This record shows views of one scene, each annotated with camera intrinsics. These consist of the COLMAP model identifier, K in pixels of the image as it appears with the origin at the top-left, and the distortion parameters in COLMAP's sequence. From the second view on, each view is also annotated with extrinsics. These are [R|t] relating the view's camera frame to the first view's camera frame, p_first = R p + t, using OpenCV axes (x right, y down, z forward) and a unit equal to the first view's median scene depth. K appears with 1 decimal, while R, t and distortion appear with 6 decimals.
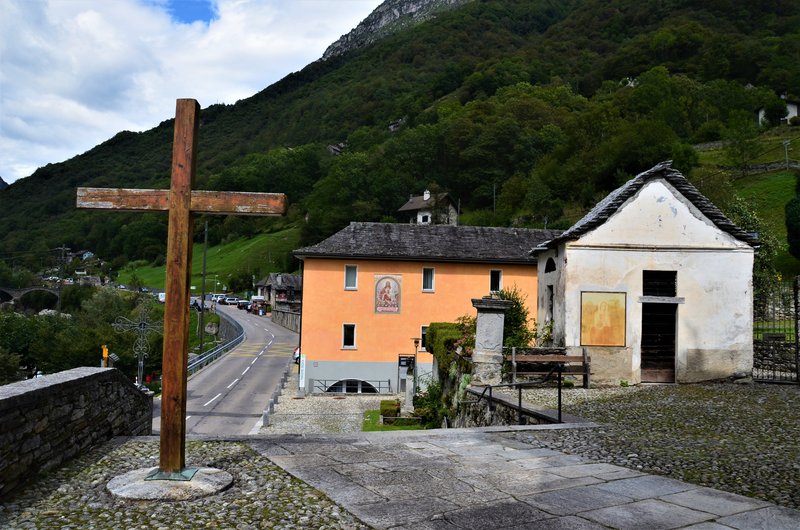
lens RADIAL K [[617.7, 0, 400.0], [0, 617.7, 265.0], [0, 0, 1]] dist [-0.003509, -0.001687]
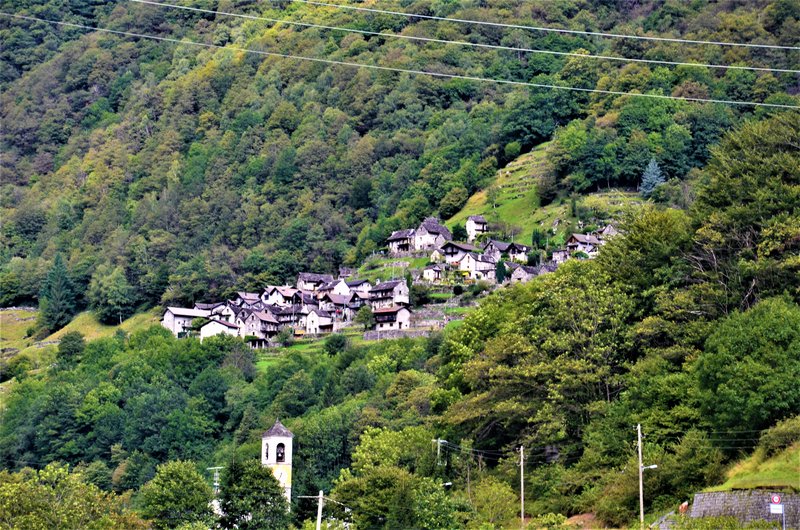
lens RADIAL K [[3607.3, 0, 400.0], [0, 3607.3, 265.0], [0, 0, 1]] dist [1.321574, -0.219124]
pose [[0.994594, -0.020875, -0.101723, 0.239404], [0.014197, 0.997723, -0.065935, -0.032076], [0.102868, 0.064134, 0.992625, -1.497558]]
